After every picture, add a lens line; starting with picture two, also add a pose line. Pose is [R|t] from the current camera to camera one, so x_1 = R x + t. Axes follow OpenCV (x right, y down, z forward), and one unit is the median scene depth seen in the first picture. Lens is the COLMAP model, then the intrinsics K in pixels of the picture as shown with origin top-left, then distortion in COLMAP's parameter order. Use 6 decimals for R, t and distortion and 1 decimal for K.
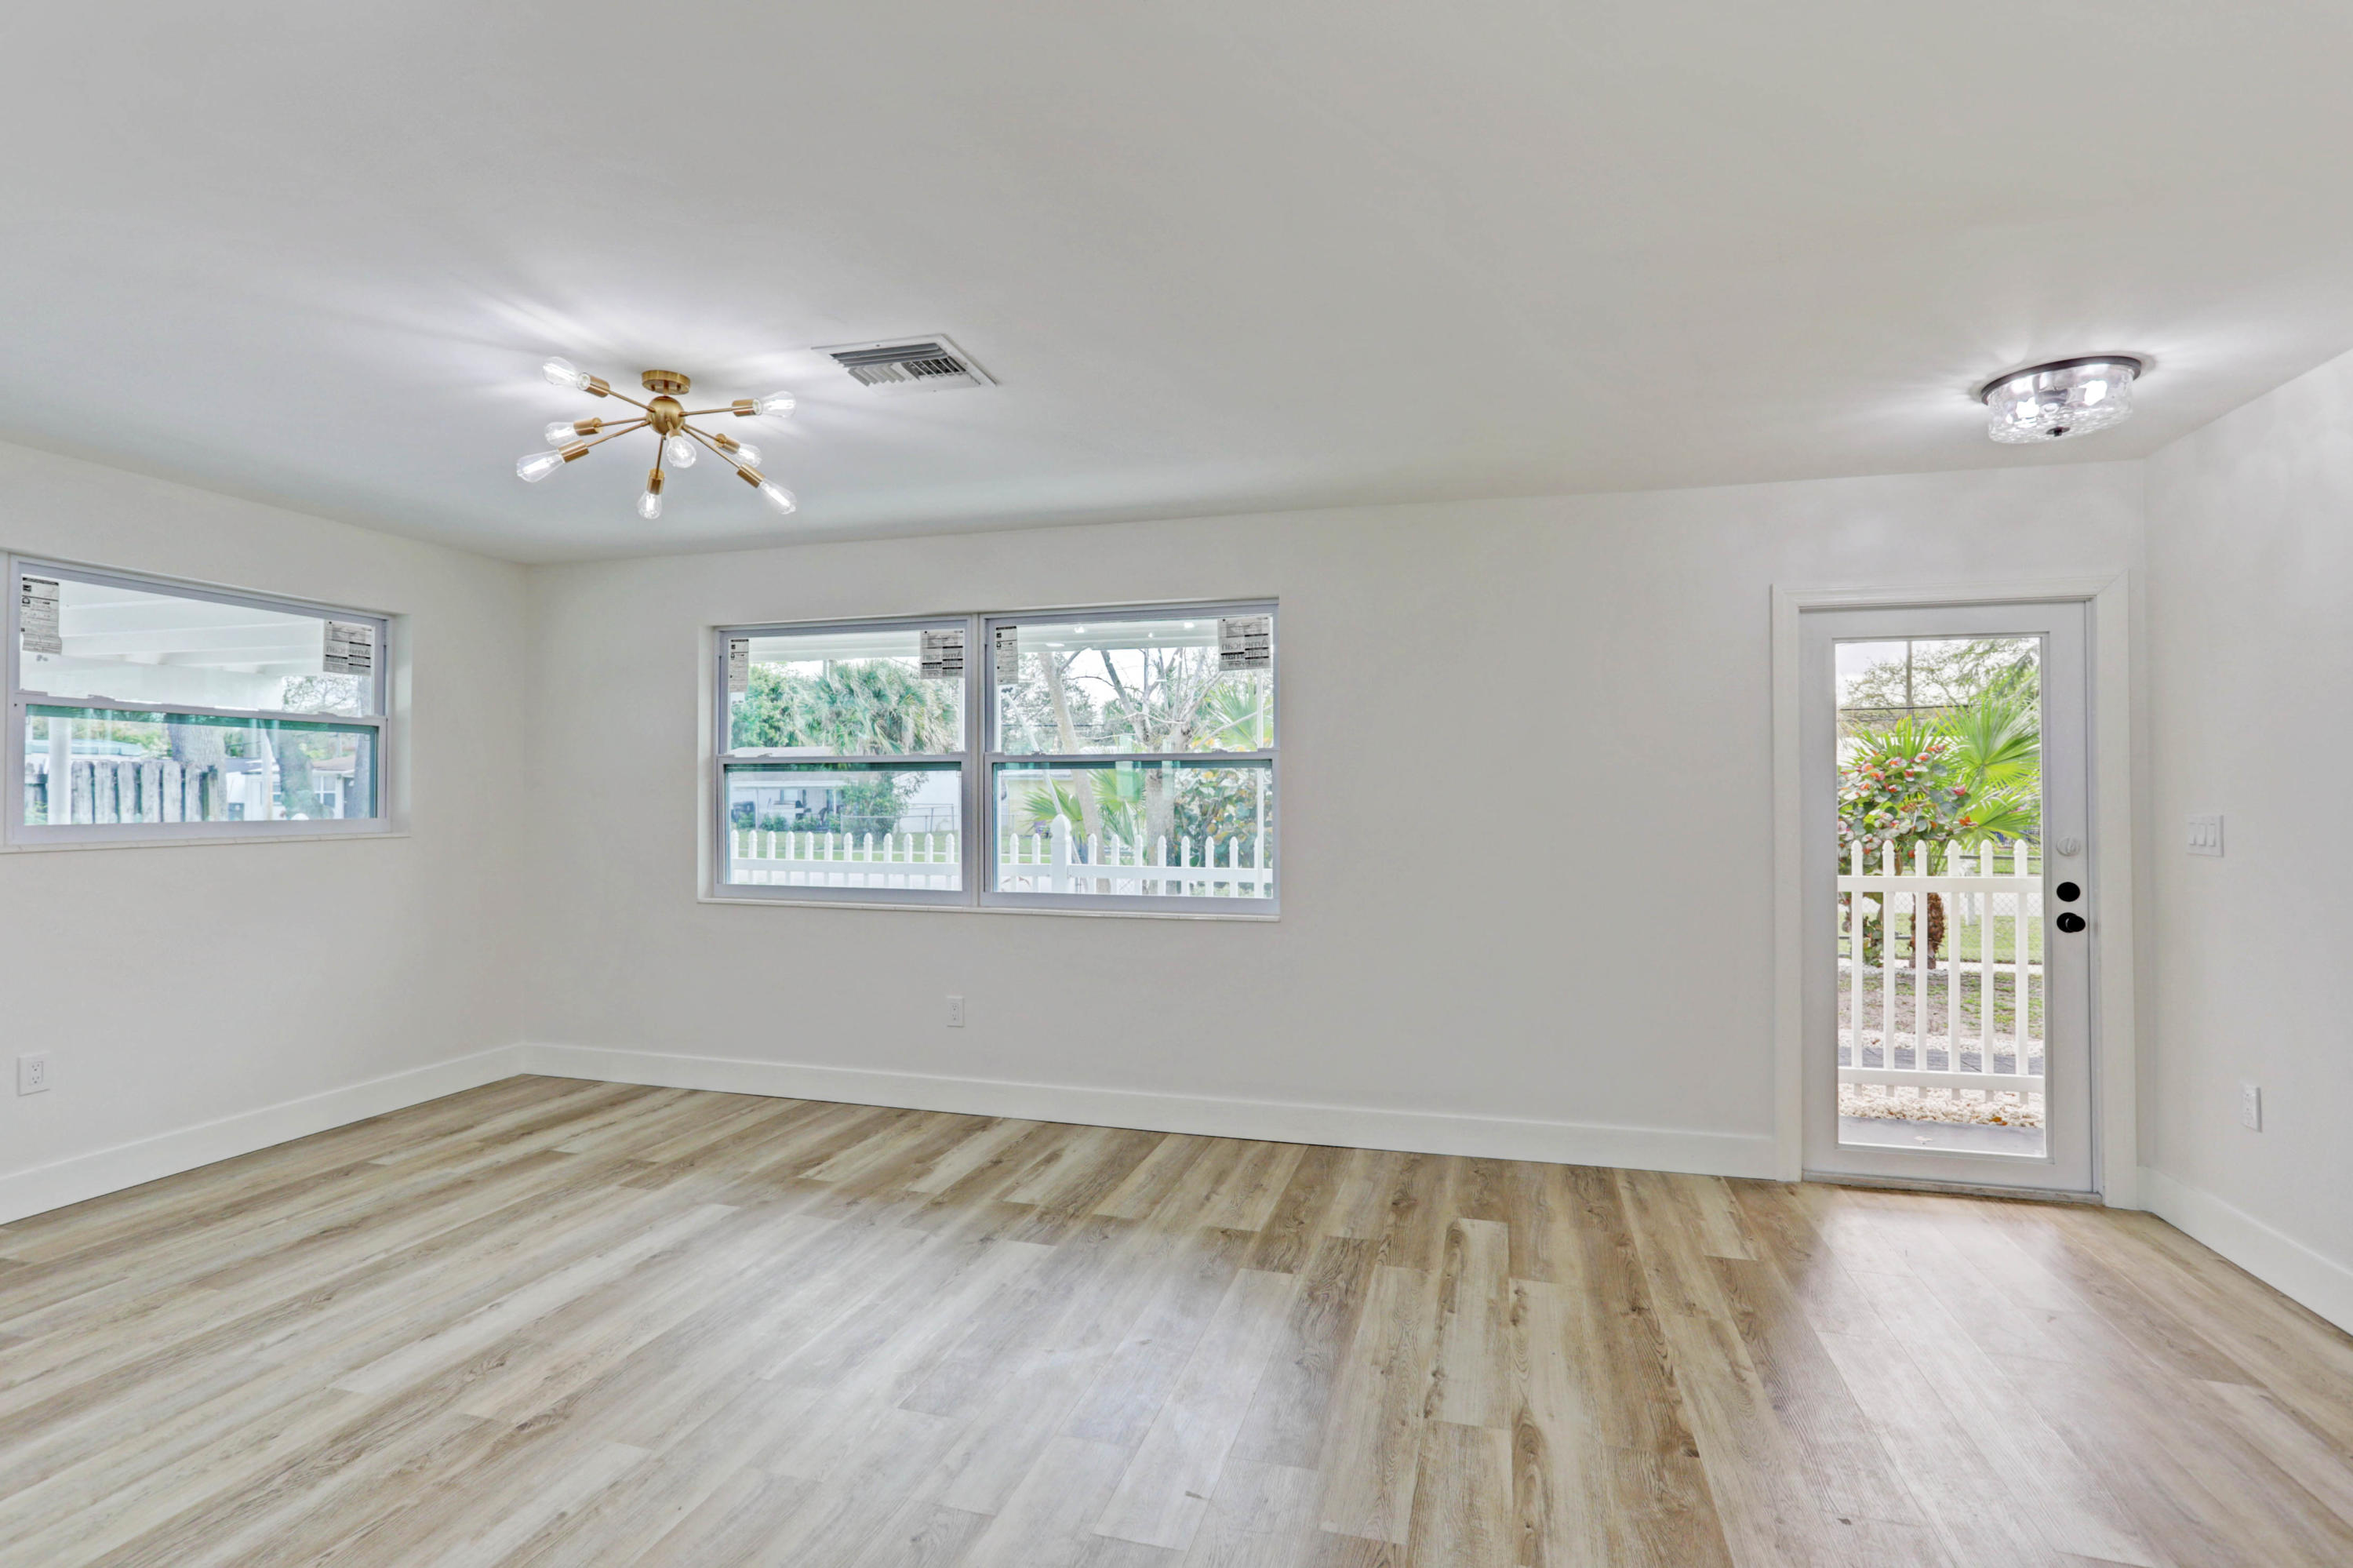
lens RADIAL K [[1145.4, 0, 1170.9], [0, 1145.4, 783.0], [0, 0, 1]] dist [-0.049488, 0.032183]
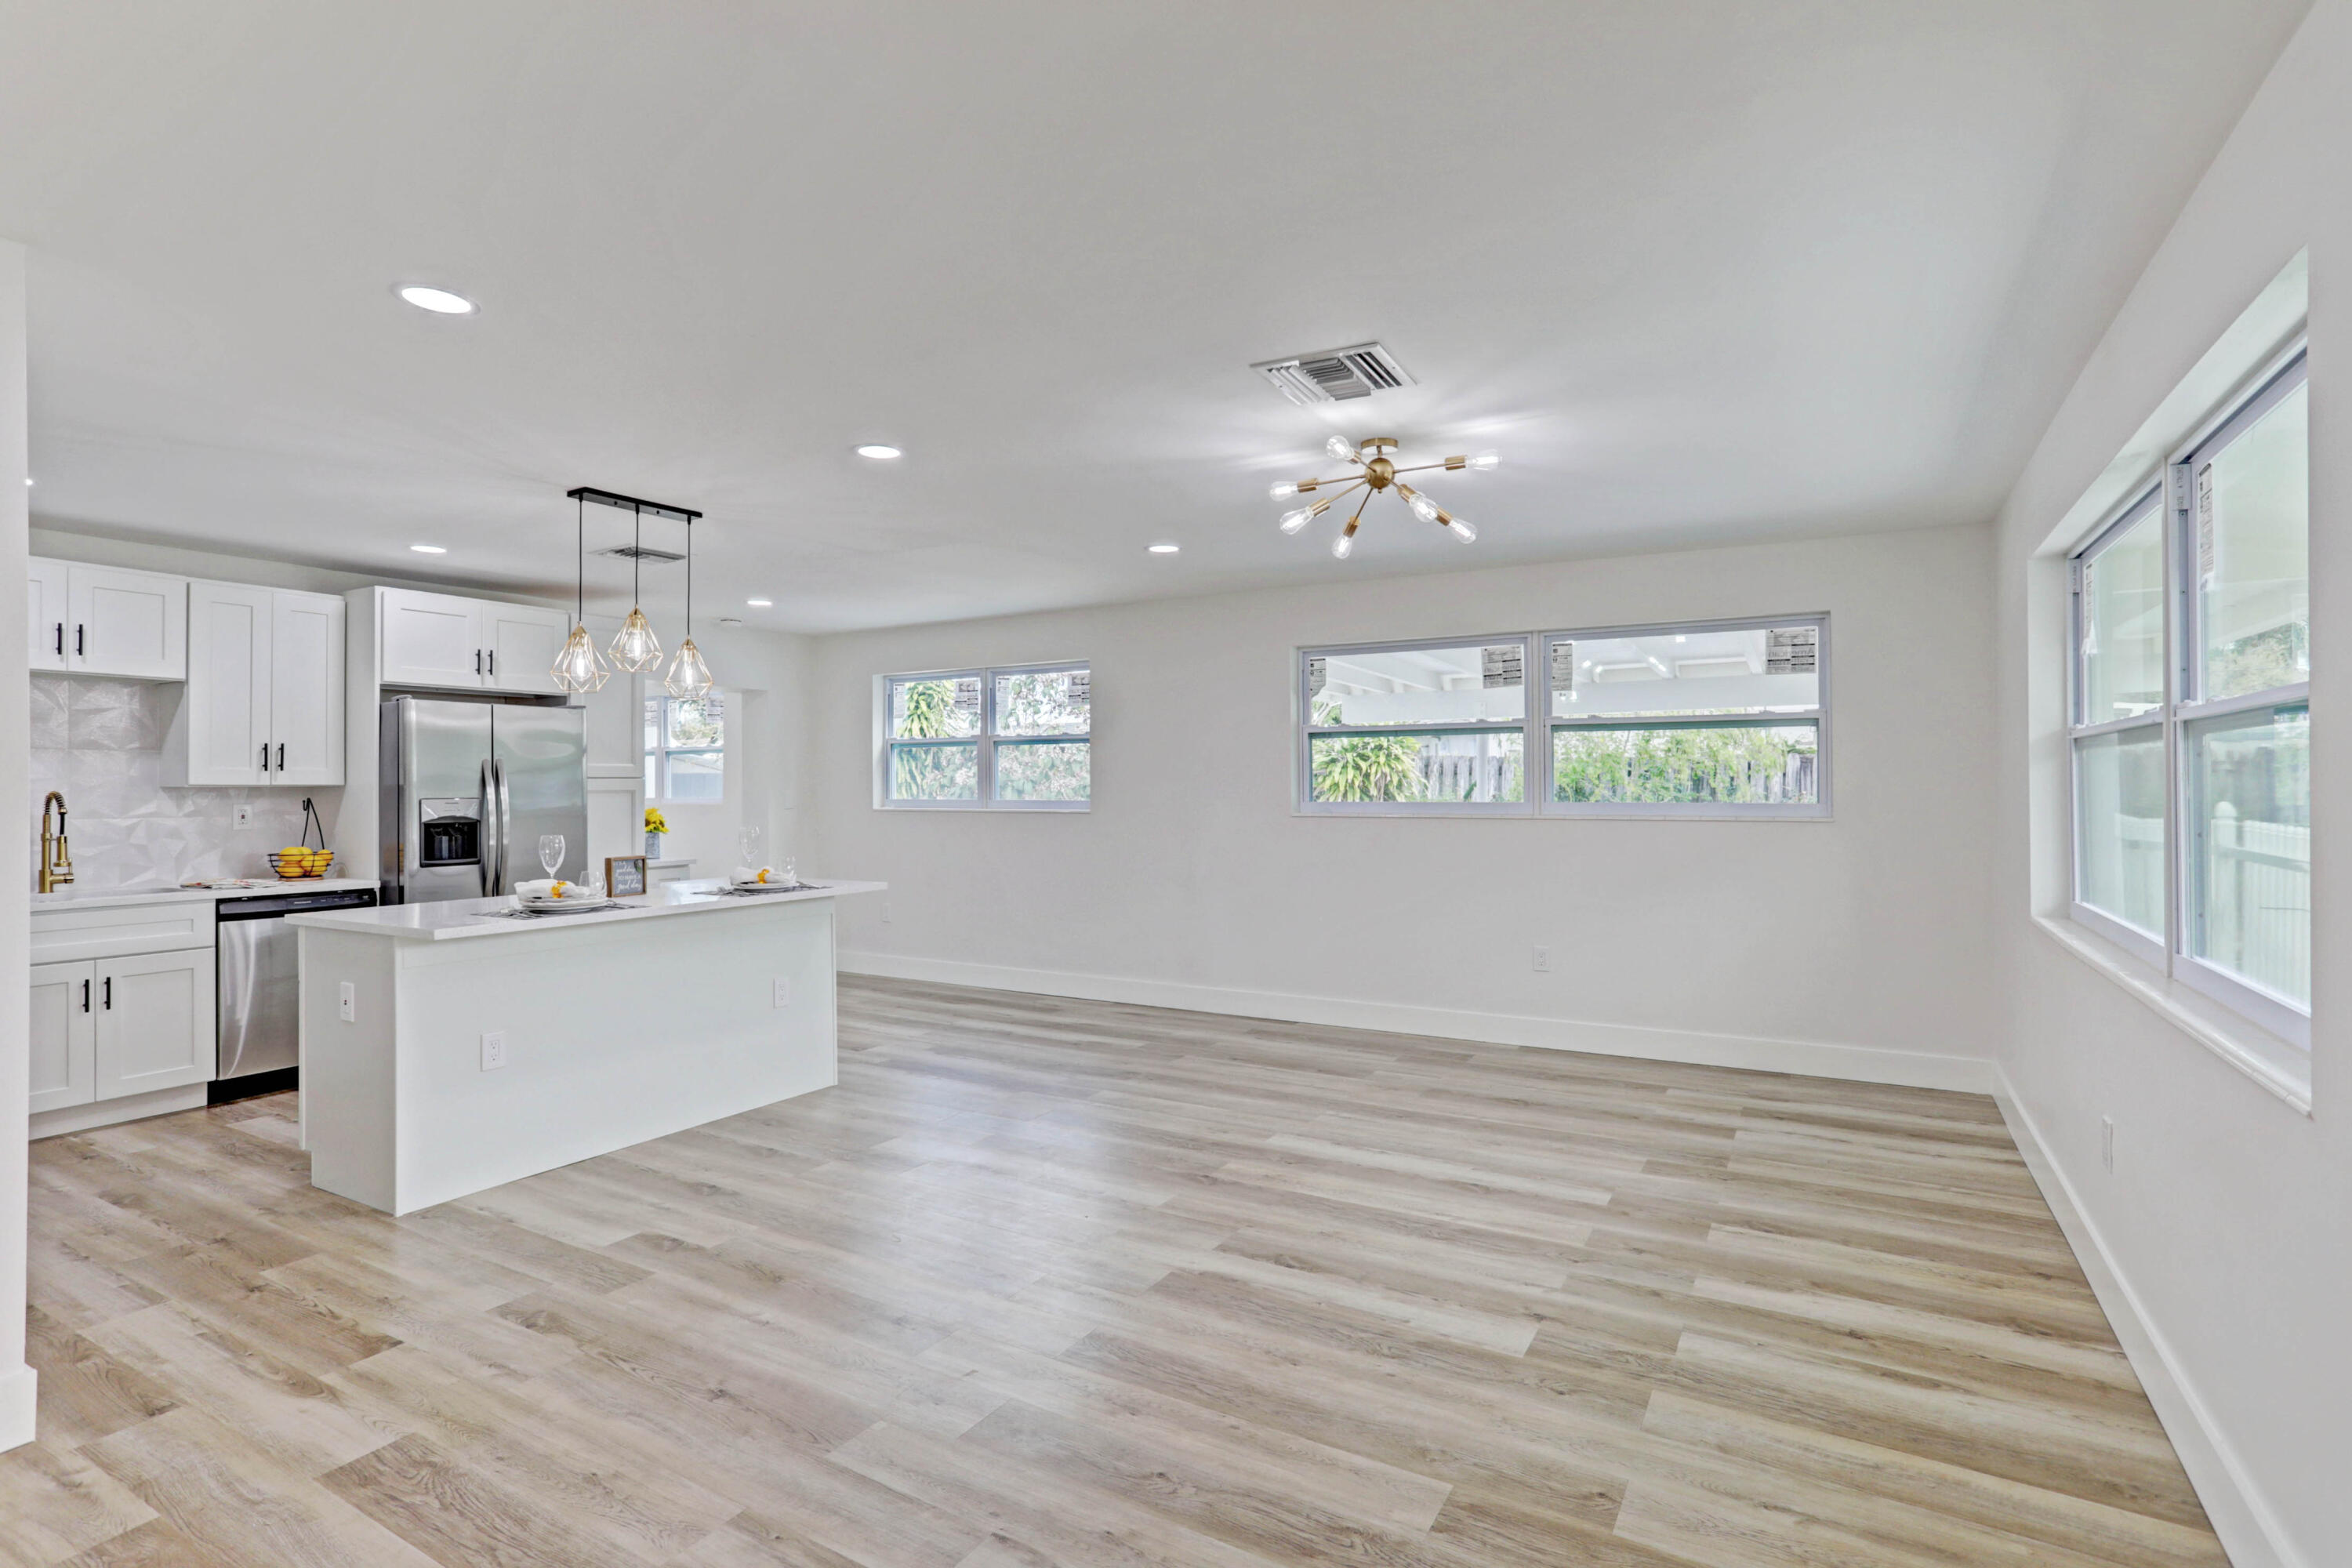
lens RADIAL K [[1144.9, 0, 1170.4], [0, 1144.9, 783.0], [0, 0, 1]] dist [-0.049488, 0.032183]
pose [[-0.252895, -0.000480, -0.967494, 0.627792], [0.014573, 0.999885, -0.004305, 0.009308], [0.967384, -0.015188, -0.252859, 0.848314]]
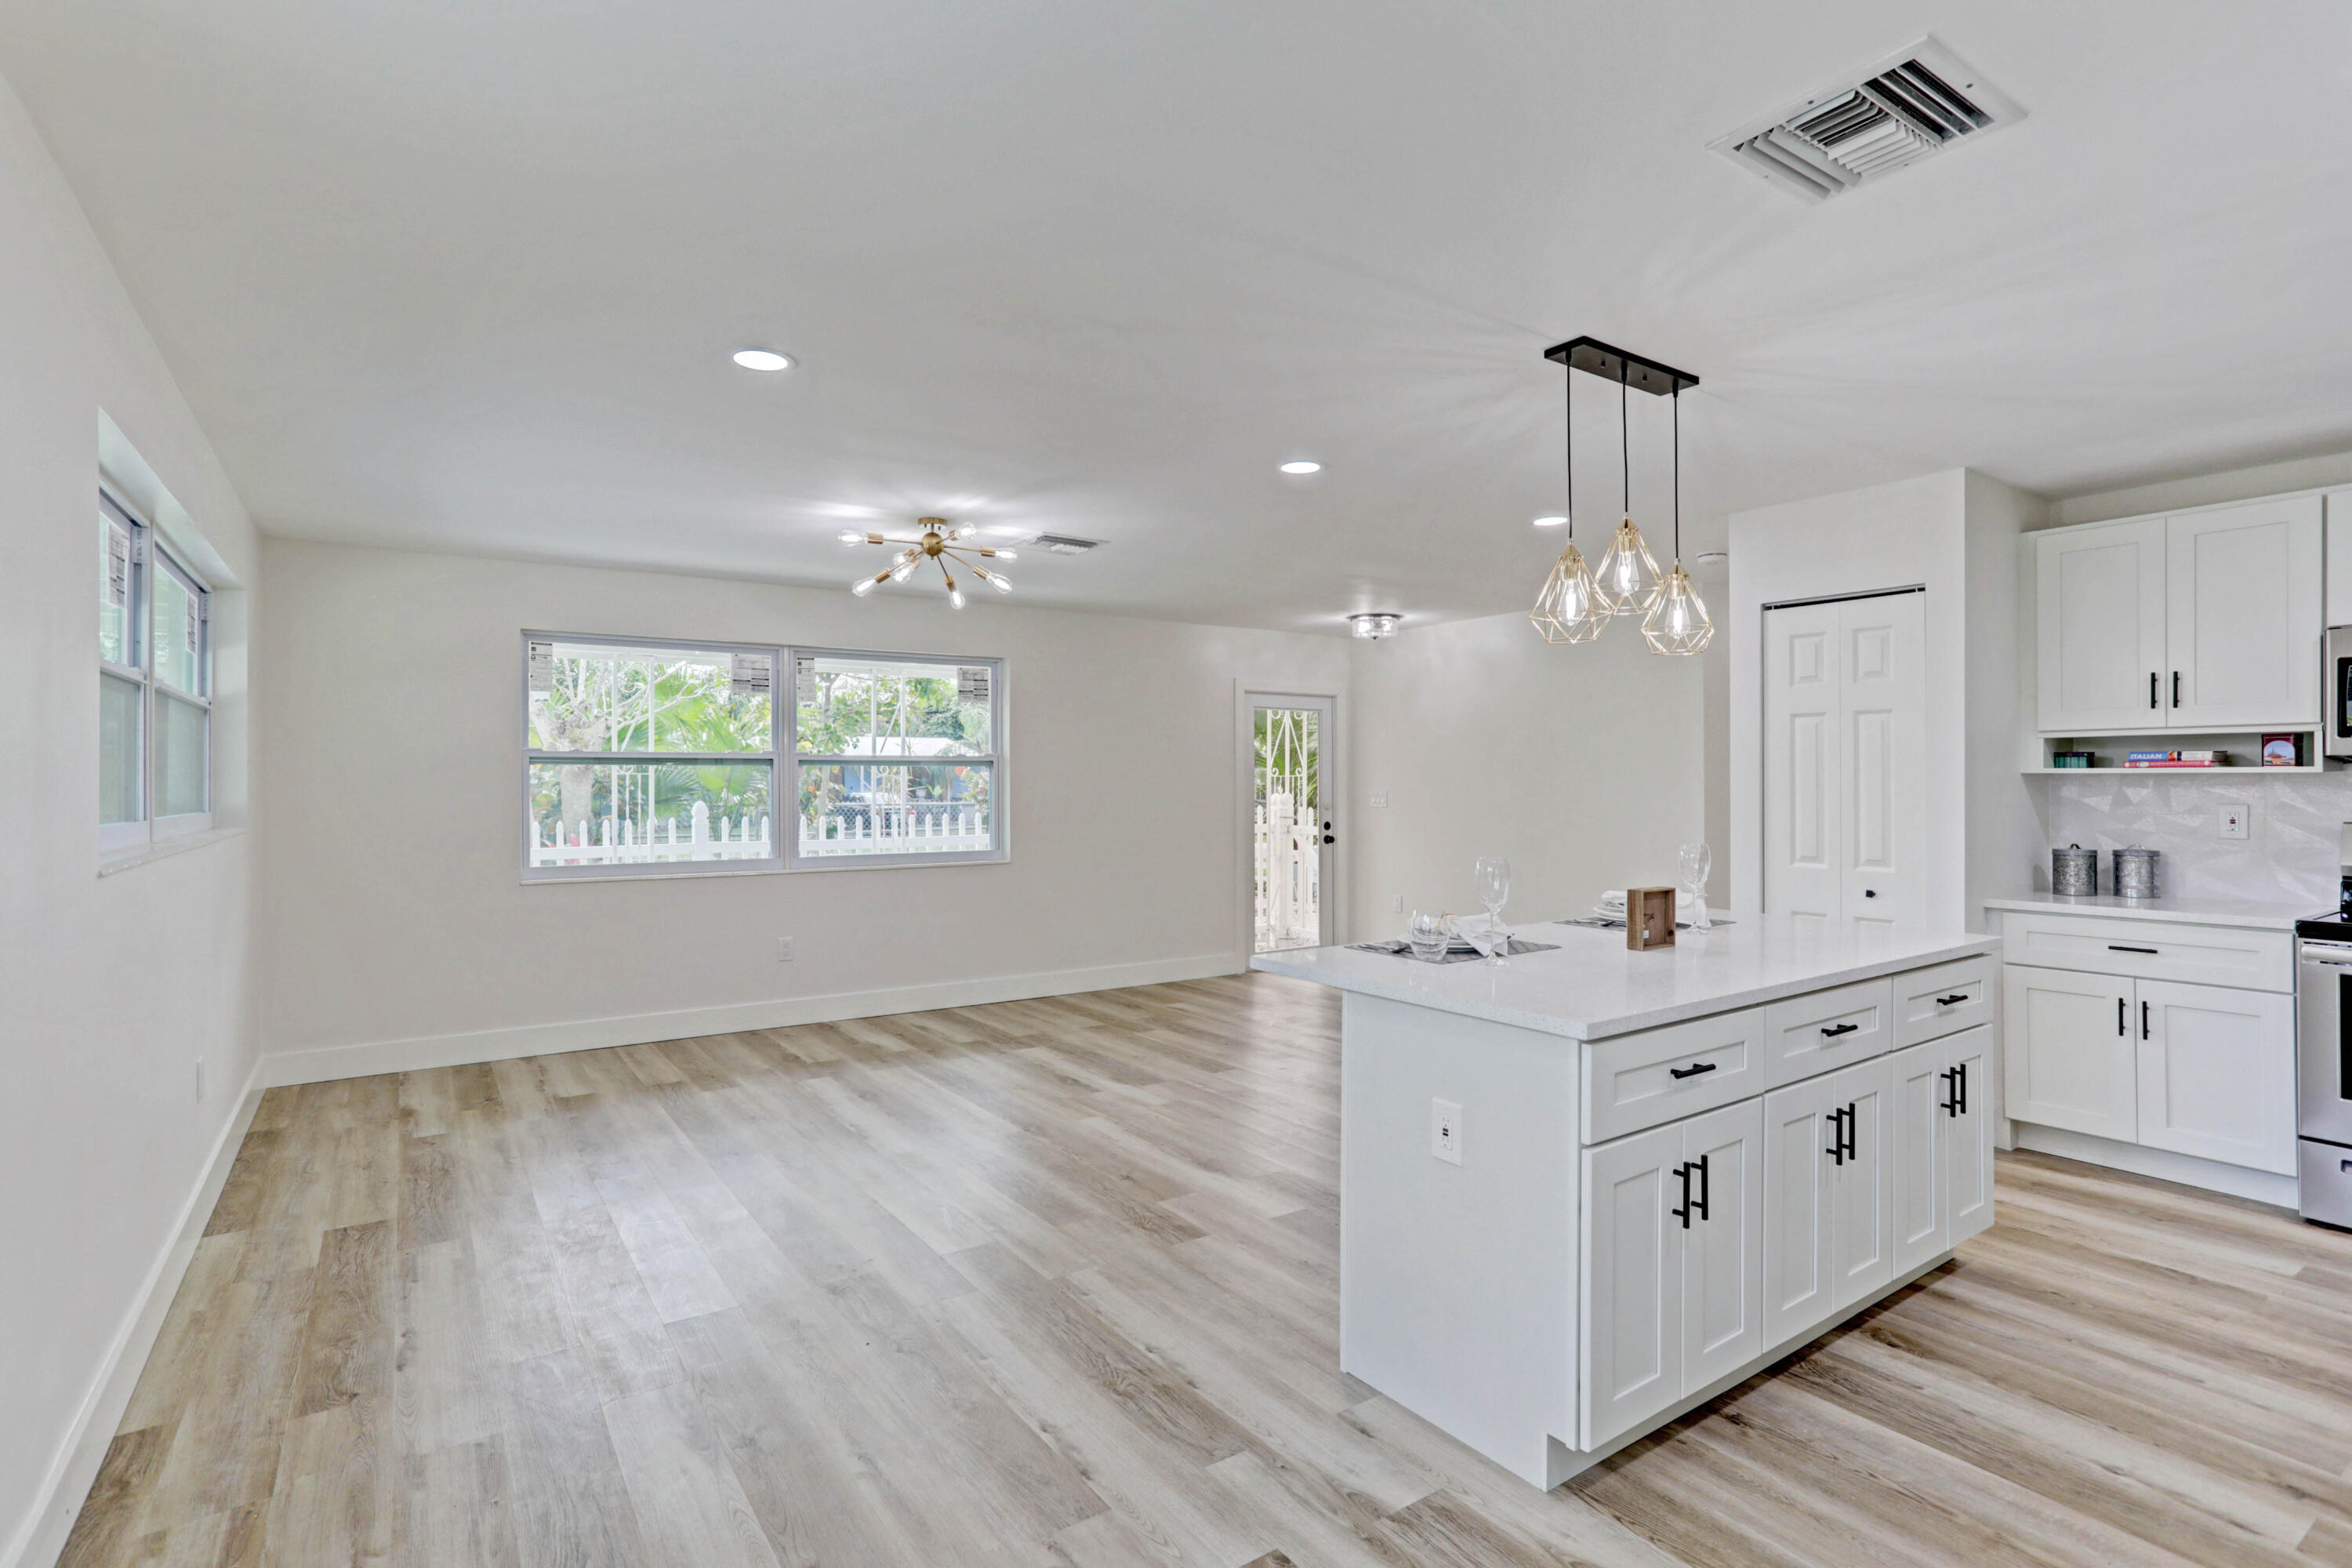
lens RADIAL K [[1144.9, 0, 1170.4], [0, 1144.9, 783.0], [0, 0, 1]] dist [-0.049488, 0.032183]
pose [[0.638391, -0.001536, 0.769711, -1.142942], [-0.005112, 0.999967, 0.006235, -0.002170], [-0.769695, -0.007915, 0.638363, -0.218695]]
